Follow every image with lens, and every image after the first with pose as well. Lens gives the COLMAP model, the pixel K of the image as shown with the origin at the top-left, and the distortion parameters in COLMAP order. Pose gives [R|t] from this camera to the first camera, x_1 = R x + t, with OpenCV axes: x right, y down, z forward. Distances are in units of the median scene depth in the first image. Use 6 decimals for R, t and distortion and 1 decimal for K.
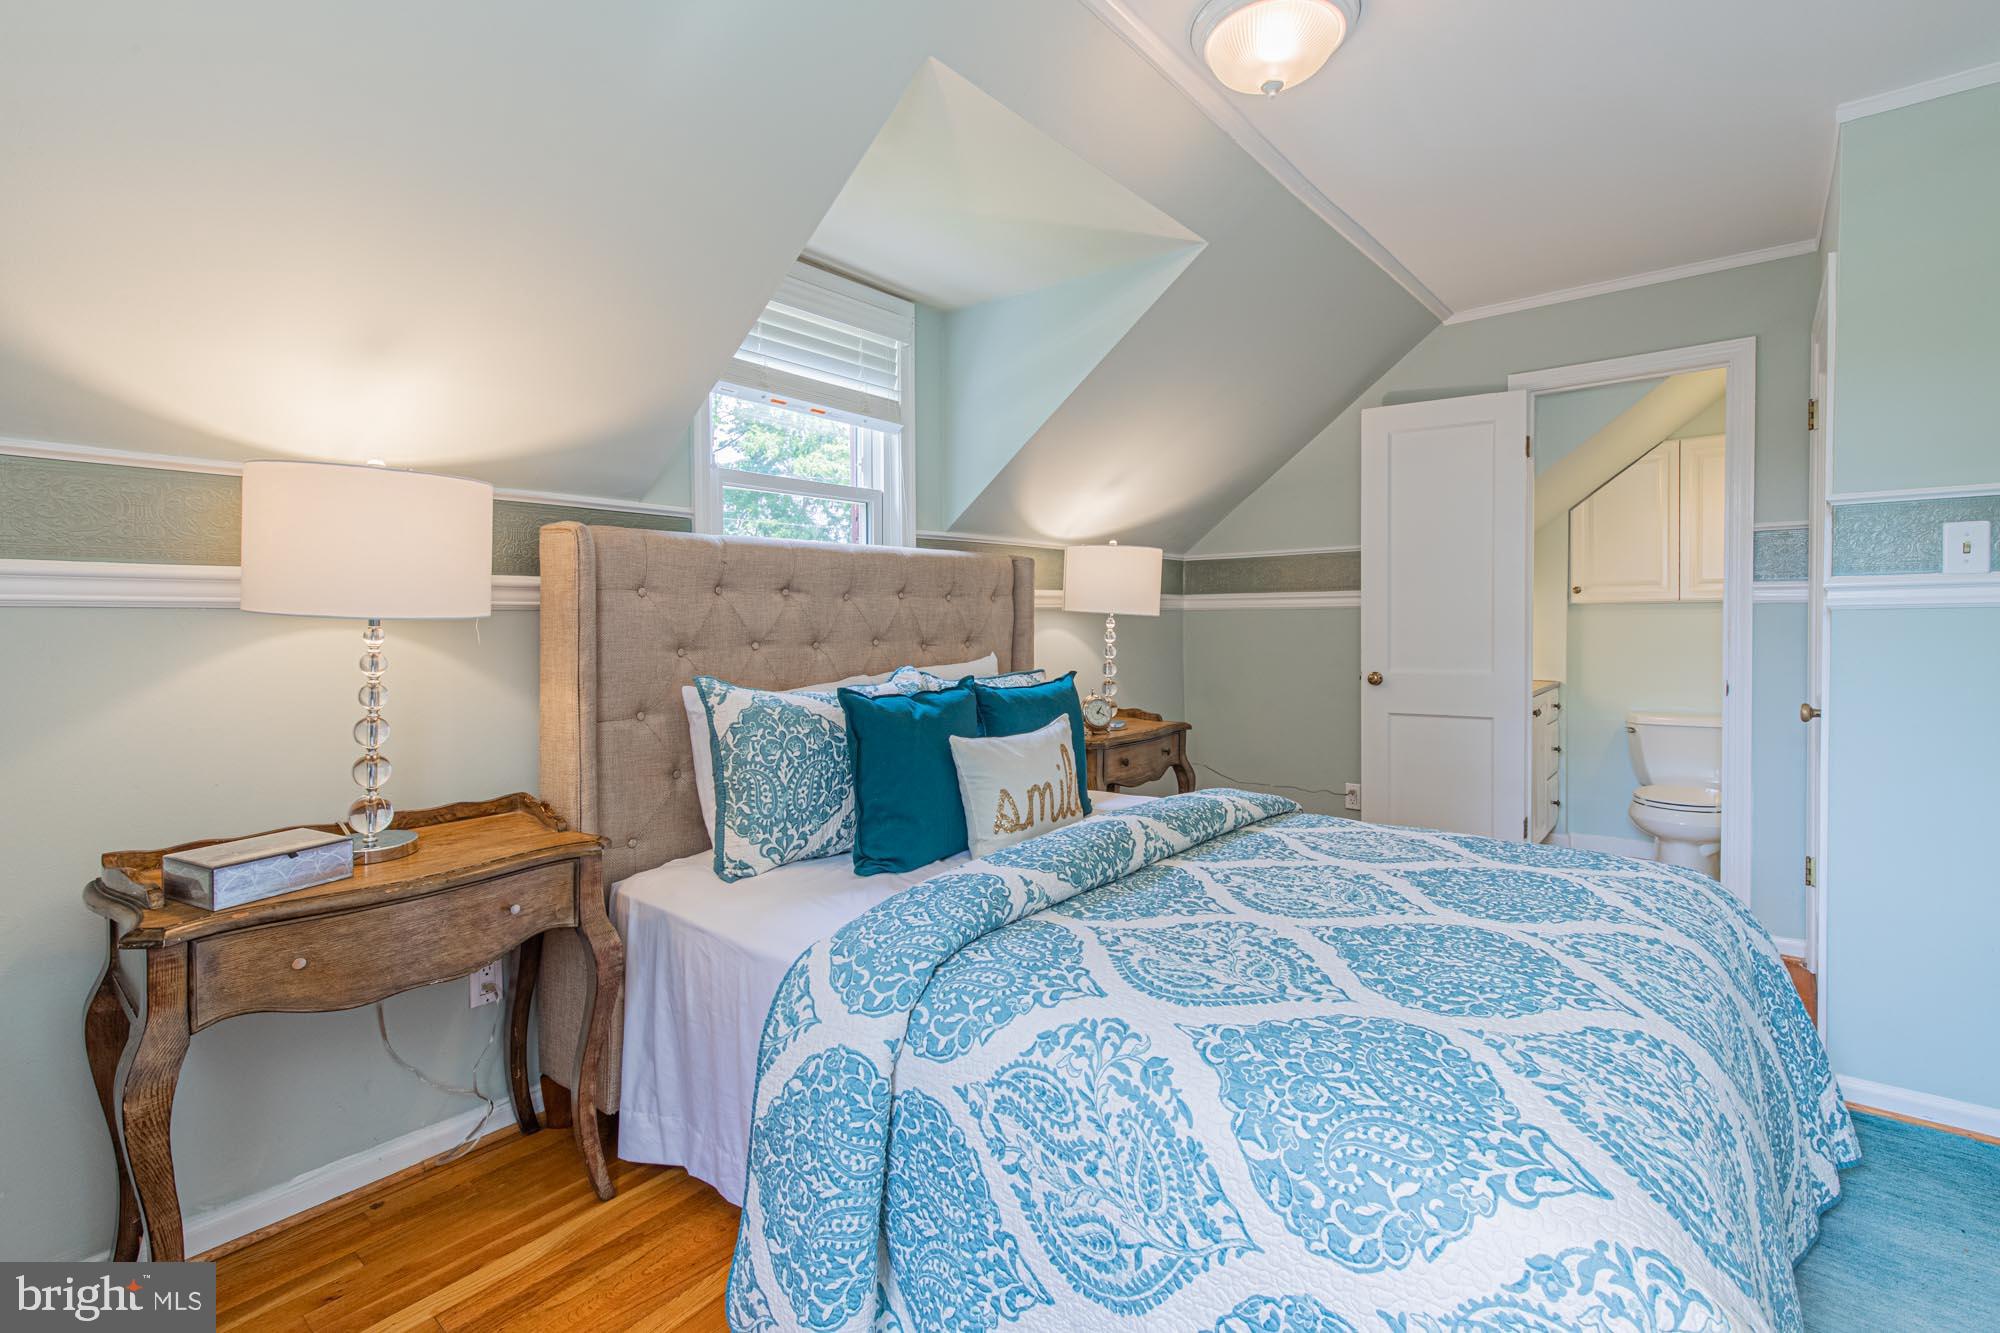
lens RADIAL K [[914.1, 0, 994.3], [0, 914.1, 644.7], [0, 0, 1]] dist [-0.003269, 0.000427]
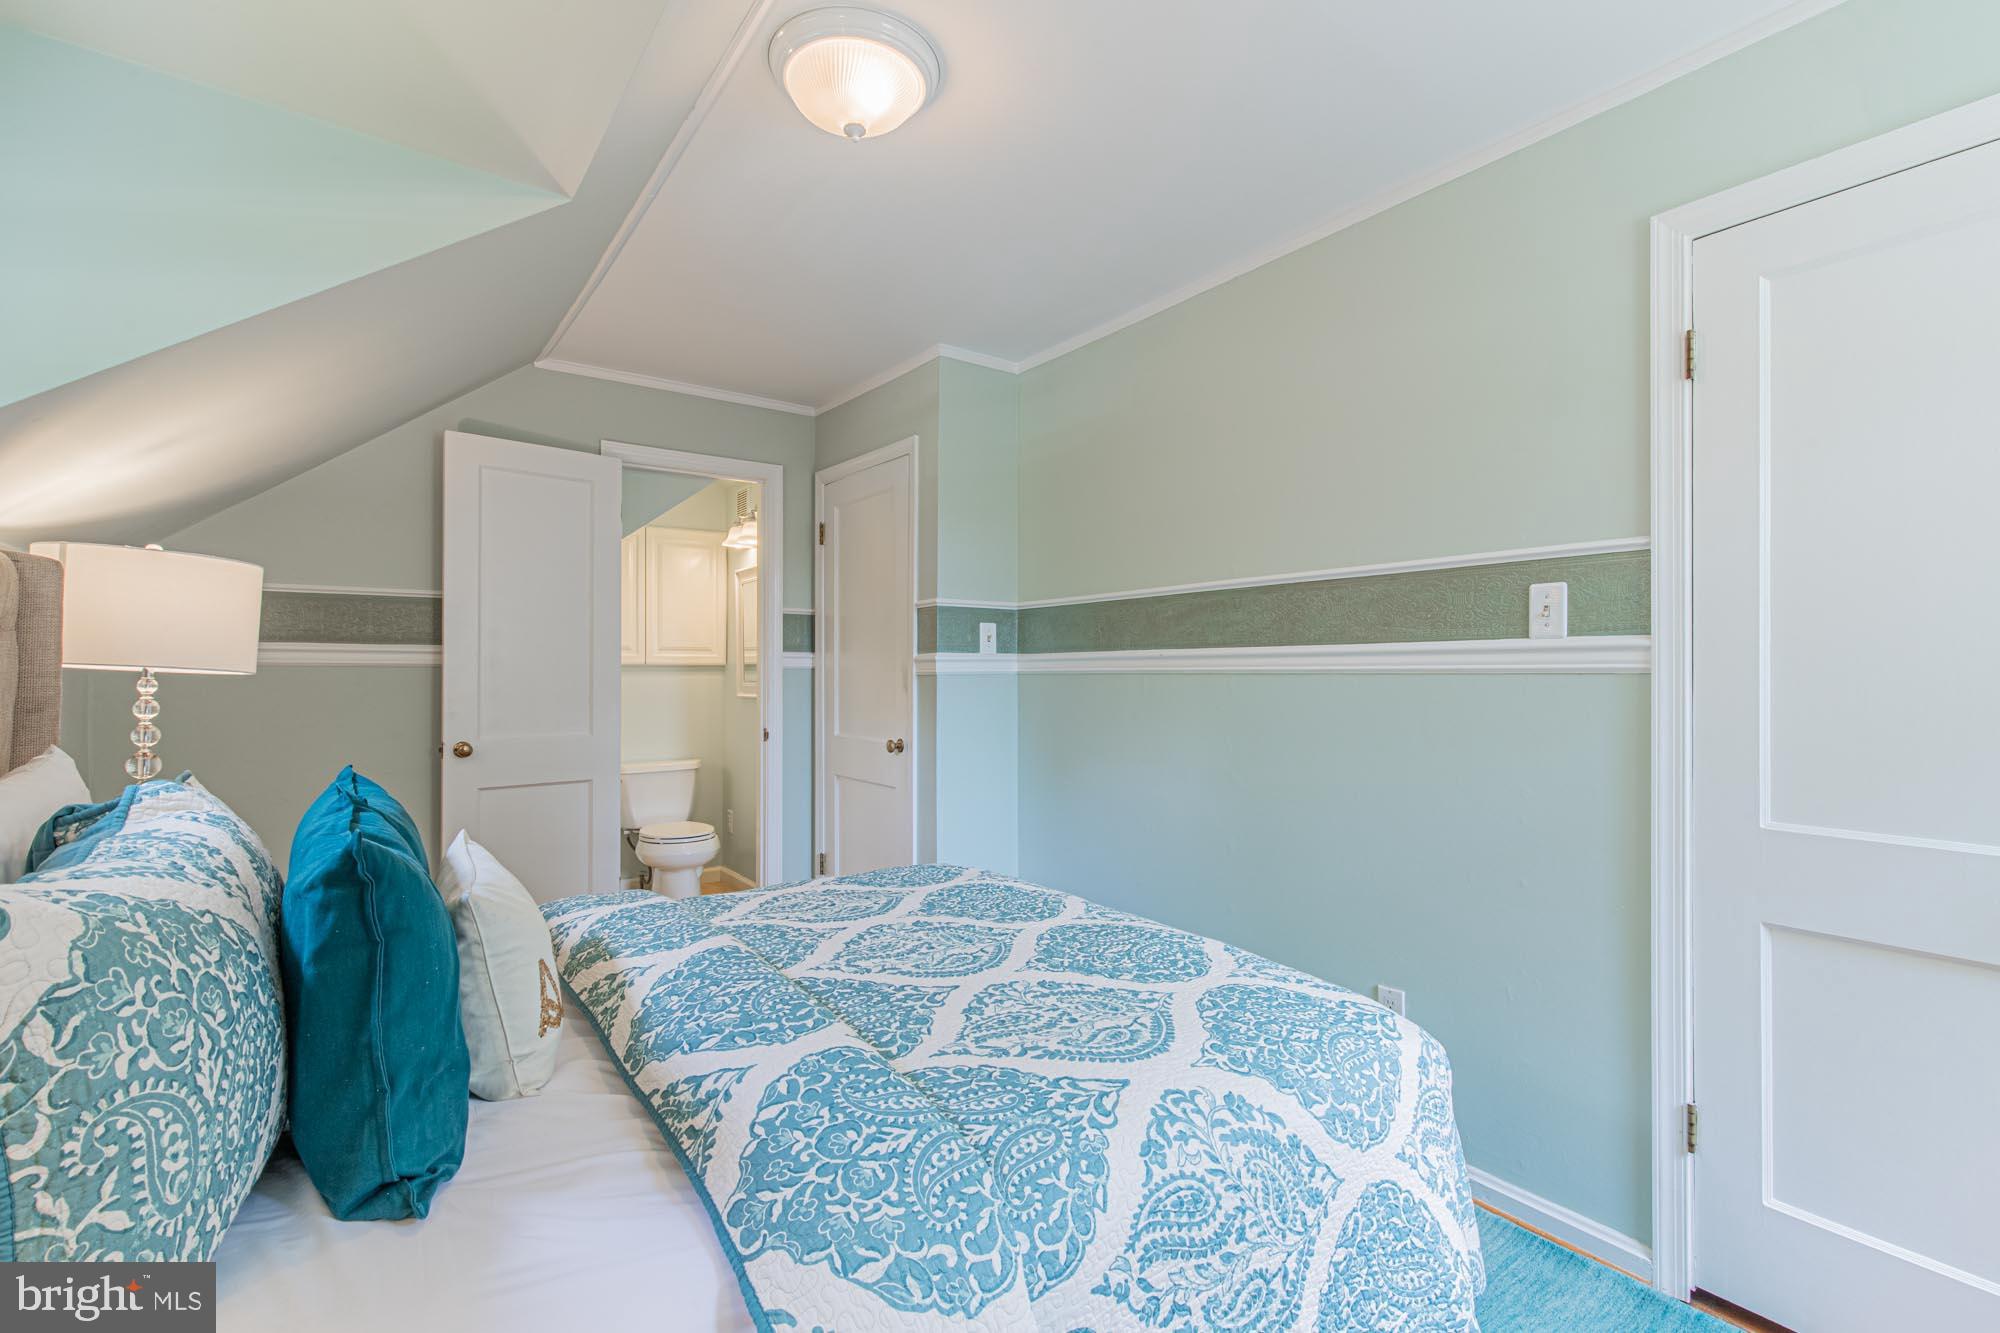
lens RADIAL K [[914.1, 0, 991.2], [0, 914.1, 669.2], [0, 0, 1]] dist [-0.003269, 0.000427]
pose [[0.235873, 0.012181, 0.971708, -0.785277], [0.025392, 0.999503, -0.018693, -0.025074], [-0.971452, 0.029083, 0.235446, 0.852791]]
